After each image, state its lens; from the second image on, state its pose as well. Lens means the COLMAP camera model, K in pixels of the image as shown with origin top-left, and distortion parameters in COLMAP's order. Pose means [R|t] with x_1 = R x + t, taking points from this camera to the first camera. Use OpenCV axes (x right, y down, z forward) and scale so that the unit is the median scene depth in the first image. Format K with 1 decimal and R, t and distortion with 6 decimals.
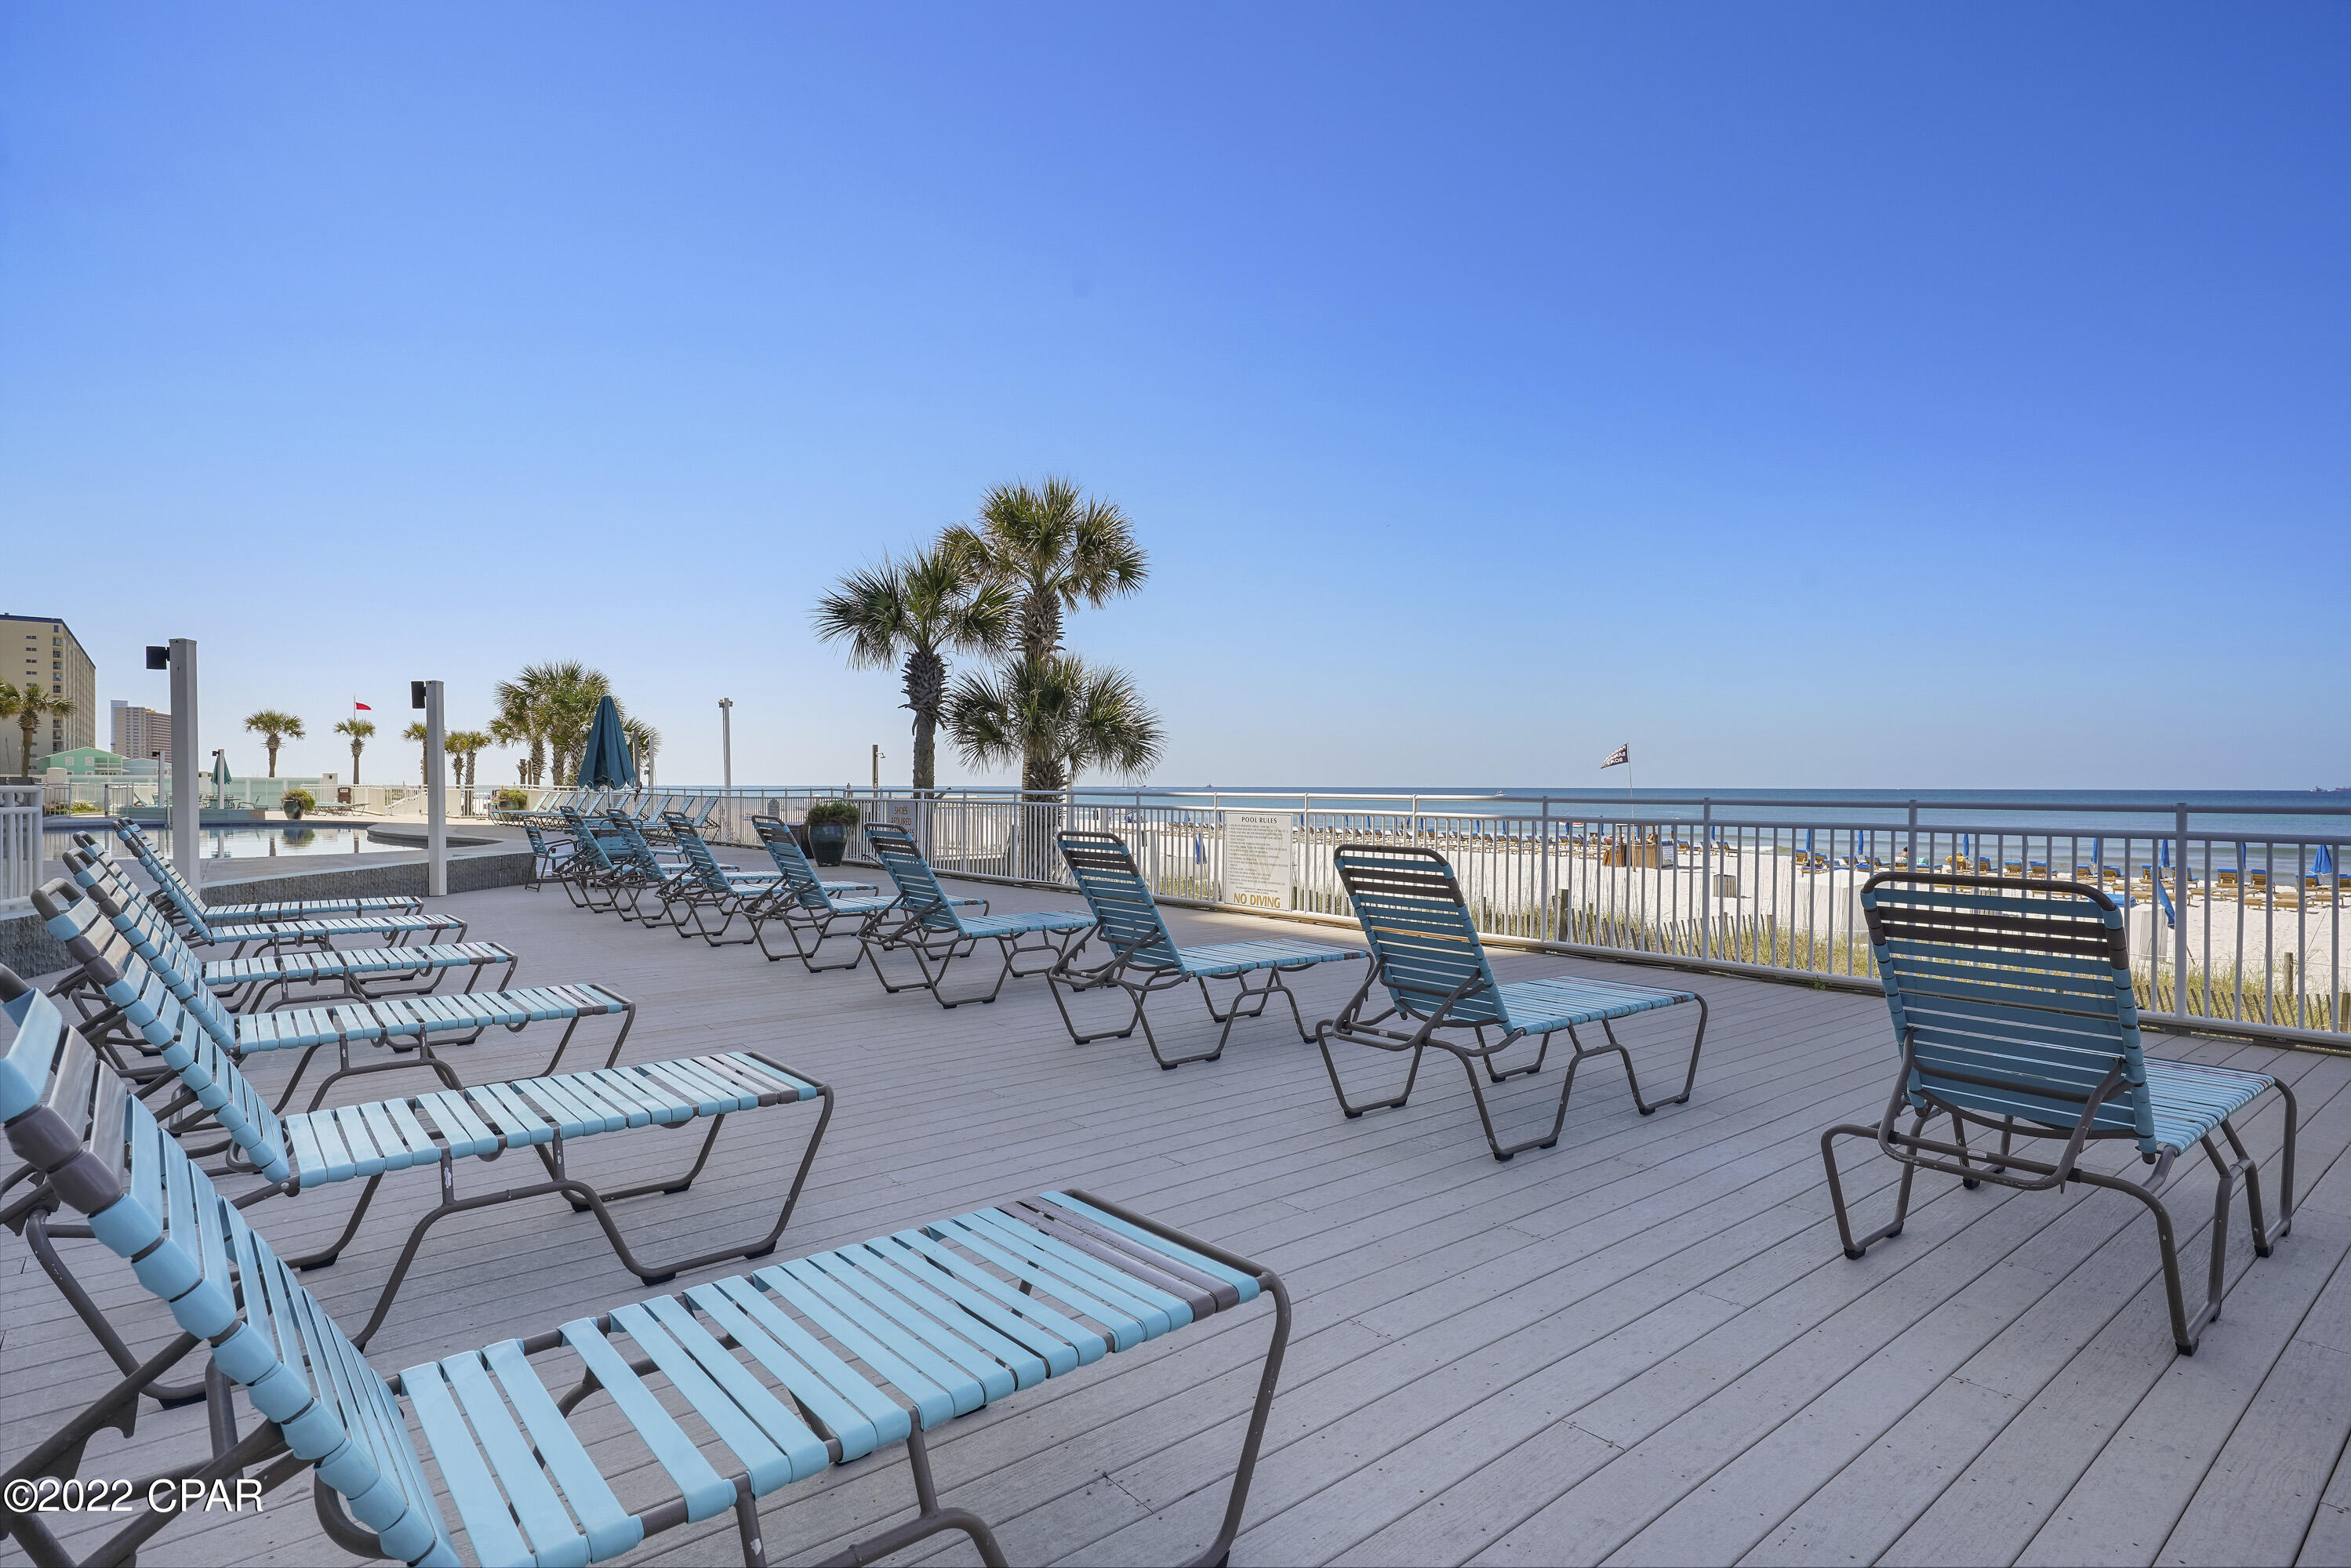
lens RADIAL K [[1223.0, 0, 1174.4], [0, 1223.0, 790.3], [0, 0, 1]] dist [-0.005241, -0.000424]
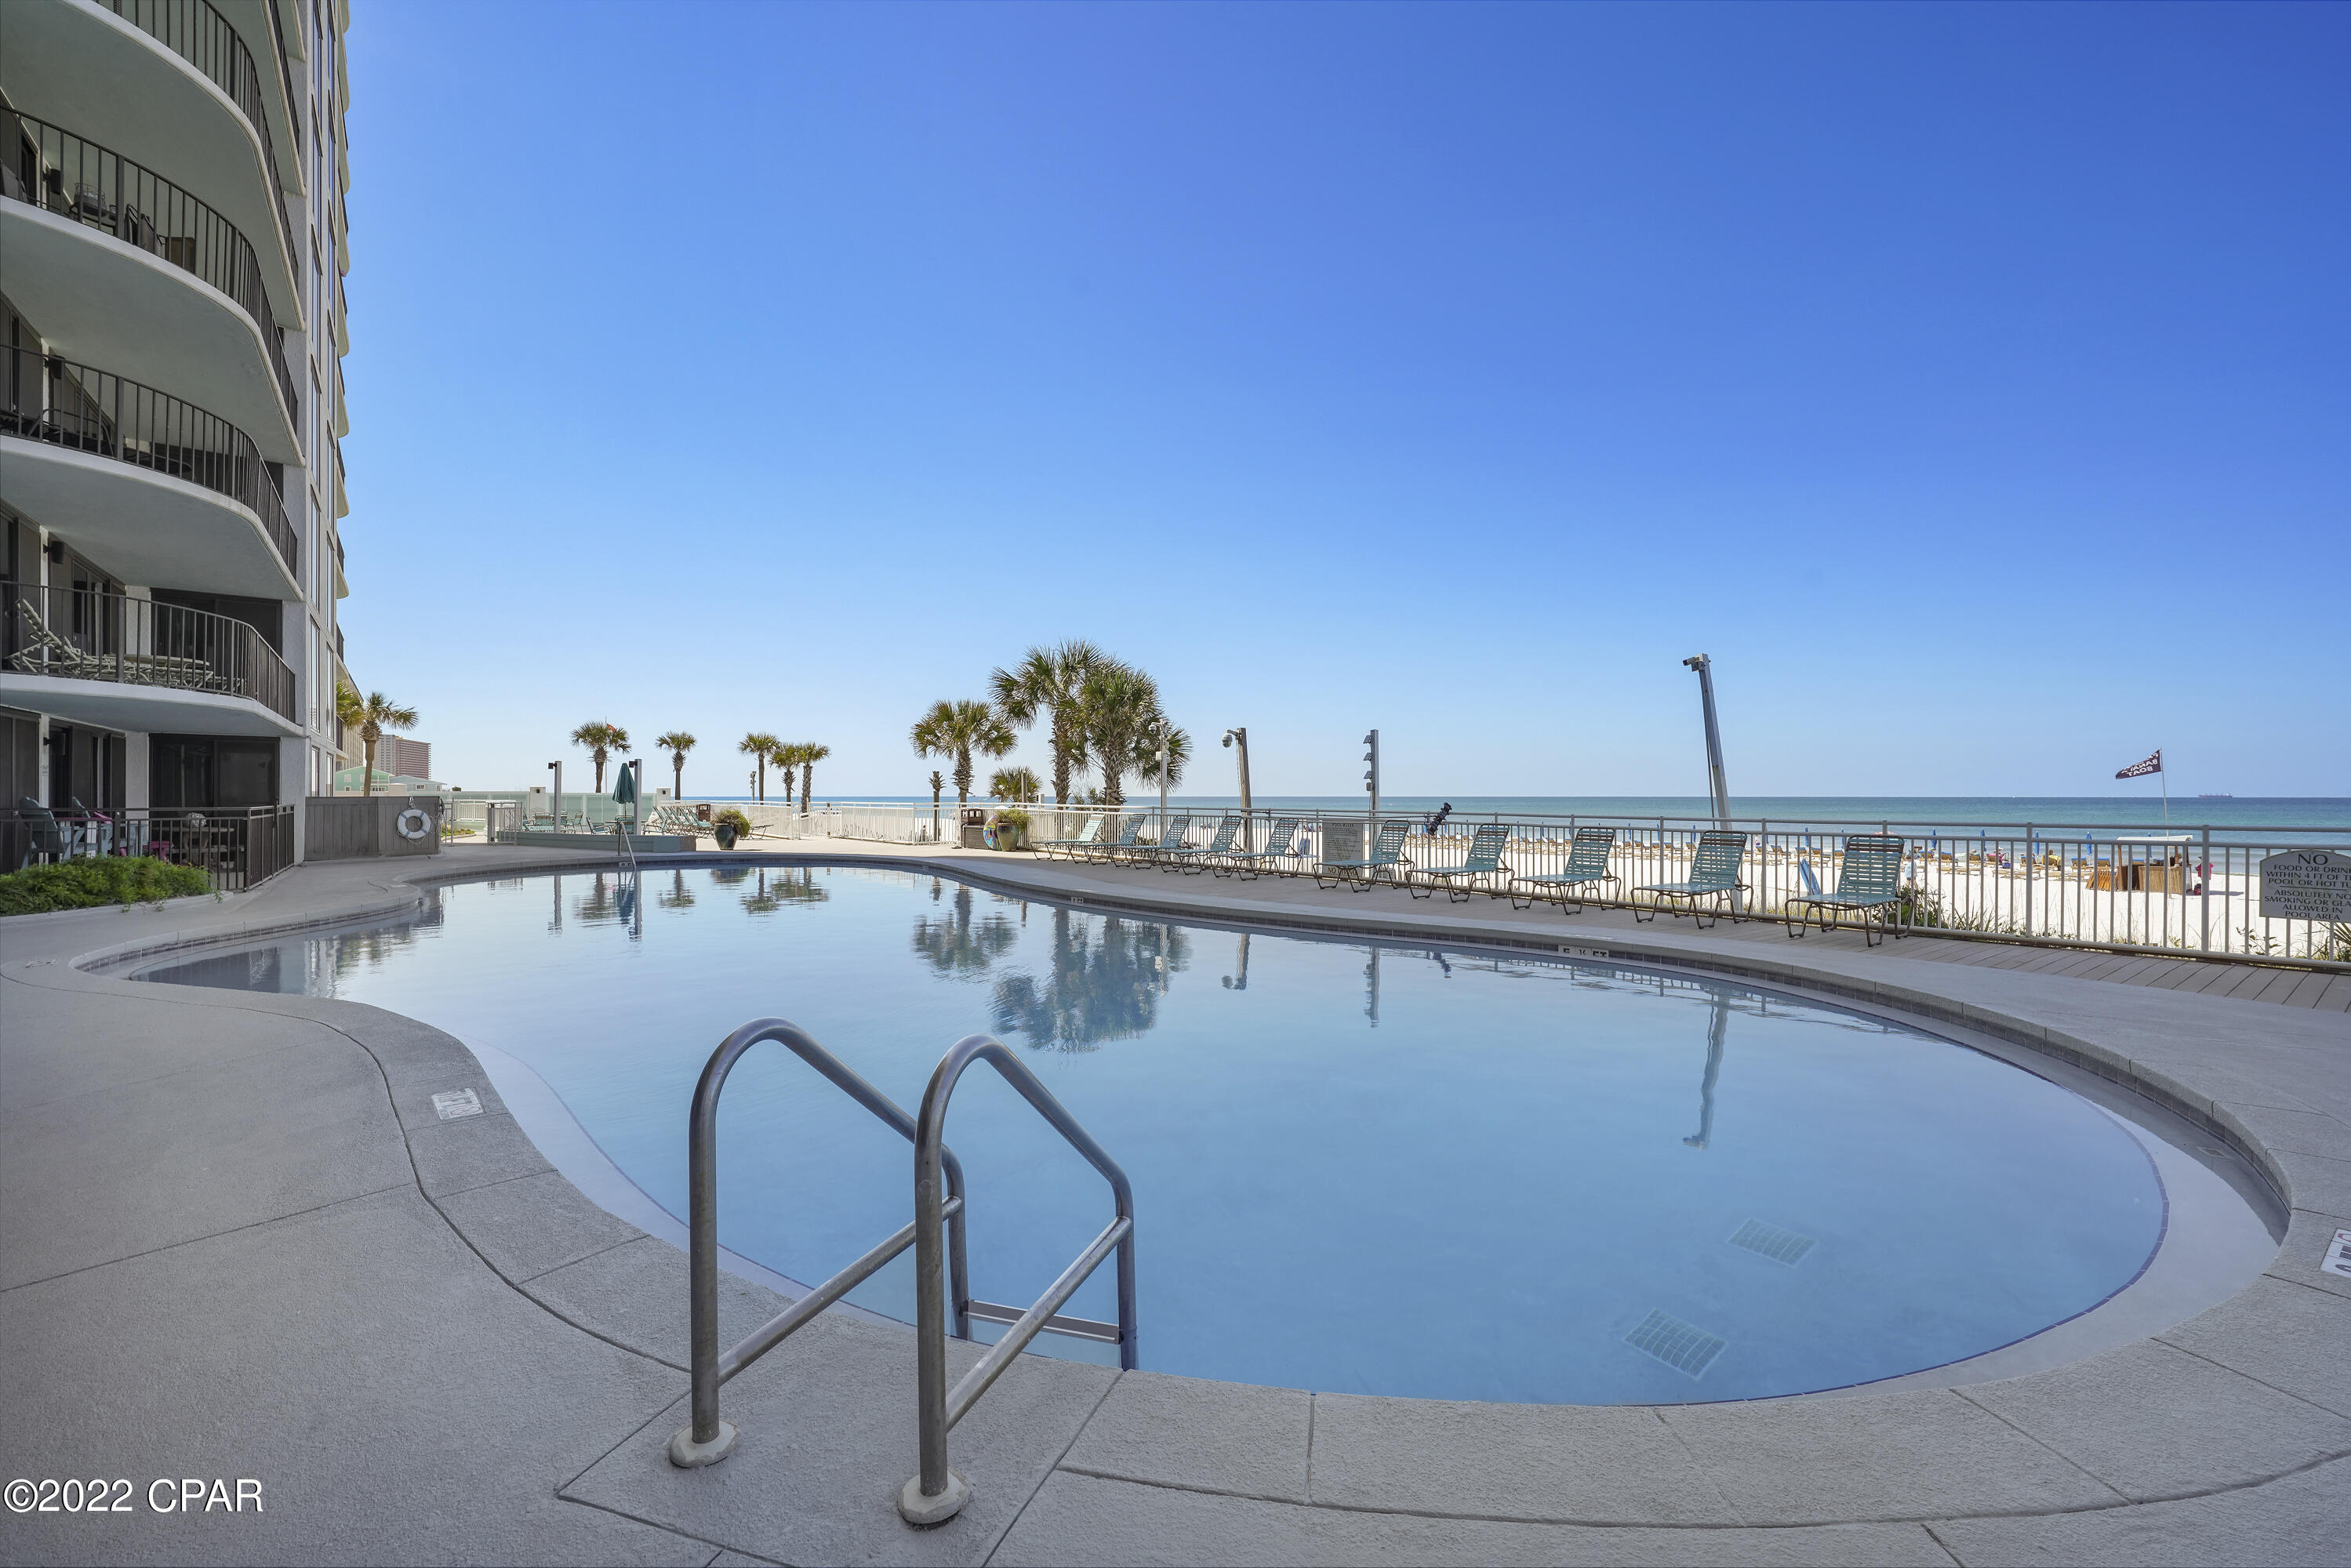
lens RADIAL K [[977.2, 0, 1160.1], [0, 977.2, 793.1], [0, 0, 1]] dist [-0.000108, 0.000101]
pose [[0.999523, -0.002908, -0.030749, -0.284411], [0.002694, 0.999972, -0.007000, -0.004234], [0.030768, 0.006914, 0.999503, 0.260609]]
